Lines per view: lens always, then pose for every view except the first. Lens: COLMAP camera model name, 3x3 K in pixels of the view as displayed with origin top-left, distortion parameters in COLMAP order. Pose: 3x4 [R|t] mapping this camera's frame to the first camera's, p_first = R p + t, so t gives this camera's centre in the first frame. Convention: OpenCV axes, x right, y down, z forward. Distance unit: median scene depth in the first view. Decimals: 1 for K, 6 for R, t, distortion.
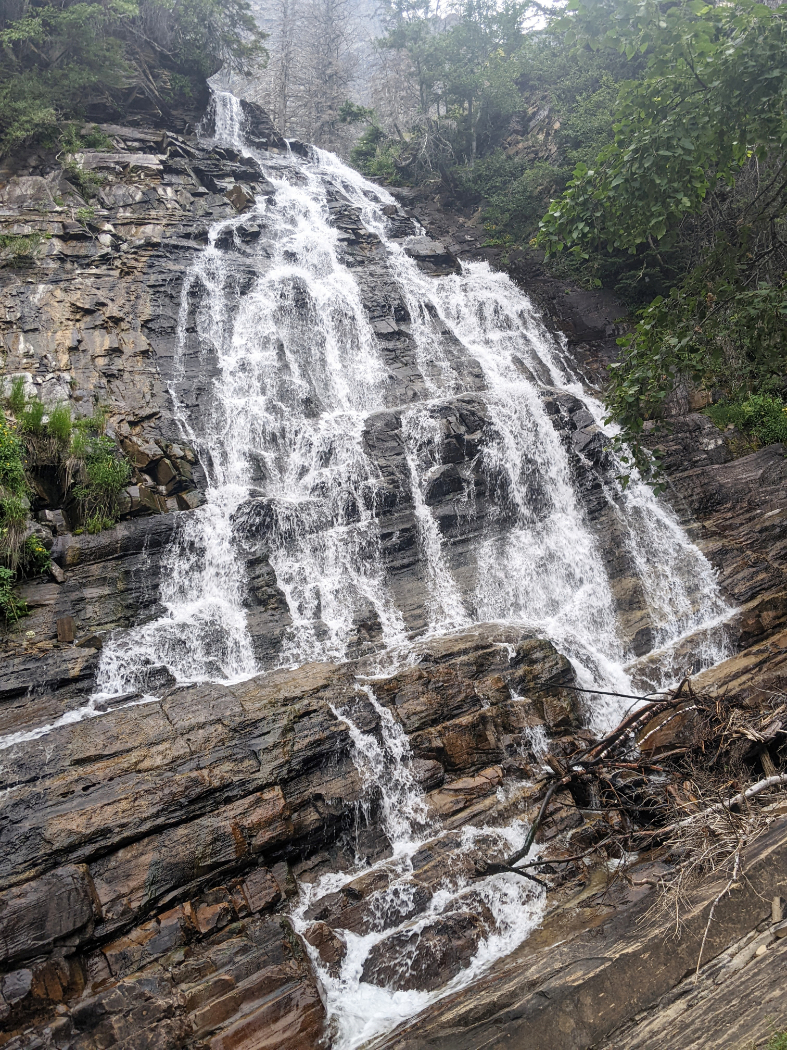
lens RADIAL K [[925.1, 0, 393.5], [0, 925.1, 525.0], [0, 0, 1]] dist [0.111309, -0.267342]
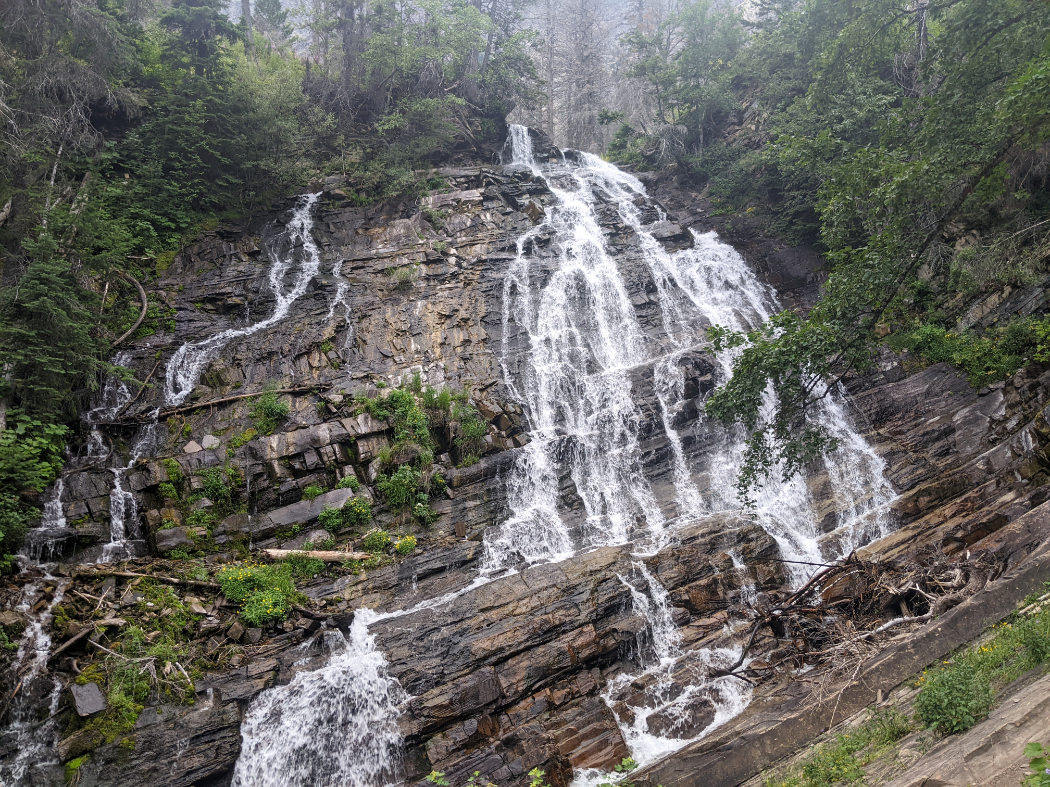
lens RADIAL K [[785.4, 0, 525.0], [0, 785.4, 393.5], [0, 0, 1]] dist [0.088127, -0.190864]
pose [[0.986099, -0.044277, -0.160151, 0.006822], [0.044727, 0.998999, -0.000793, -0.107375], [0.160025, -0.006381, 0.987092, -0.329911]]
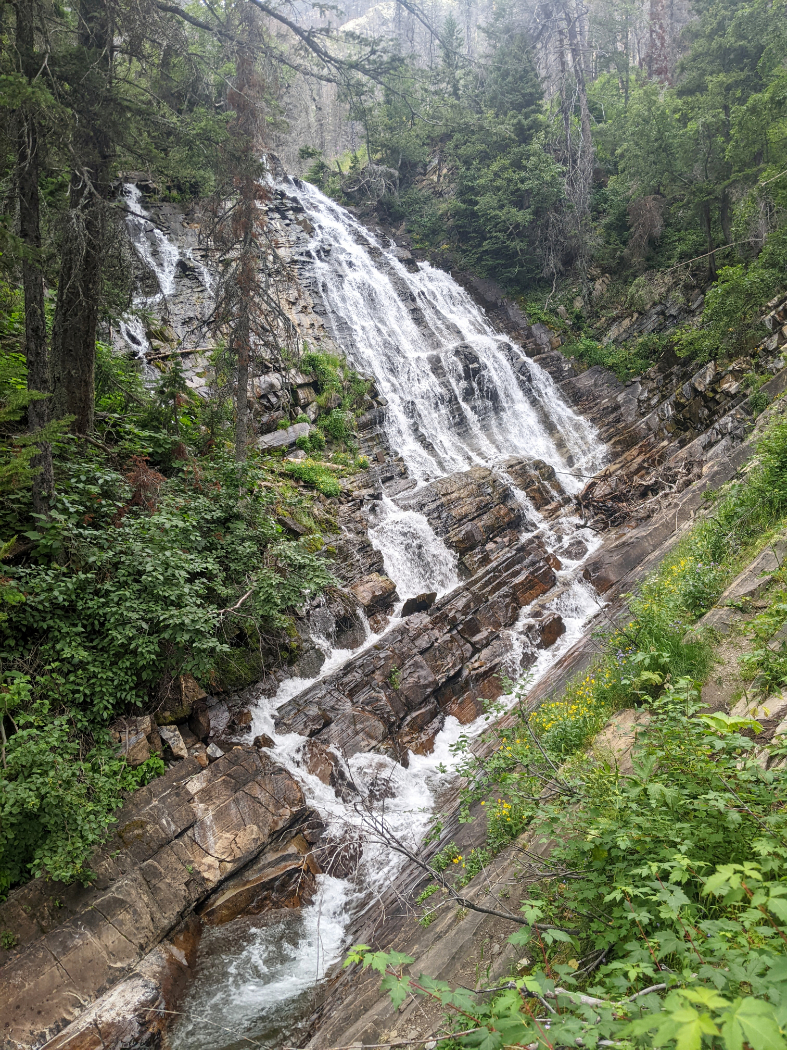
lens RADIAL K [[785.4, 0, 393.5], [0, 785.4, 525.0], [0, 0, 1]] dist [0.088127, -0.190864]
pose [[0.957649, -0.085074, 0.275085, -0.707057], [0.058328, 0.992865, 0.104001, 0.066636], [-0.281970, -0.083551, 0.955778, -0.693080]]
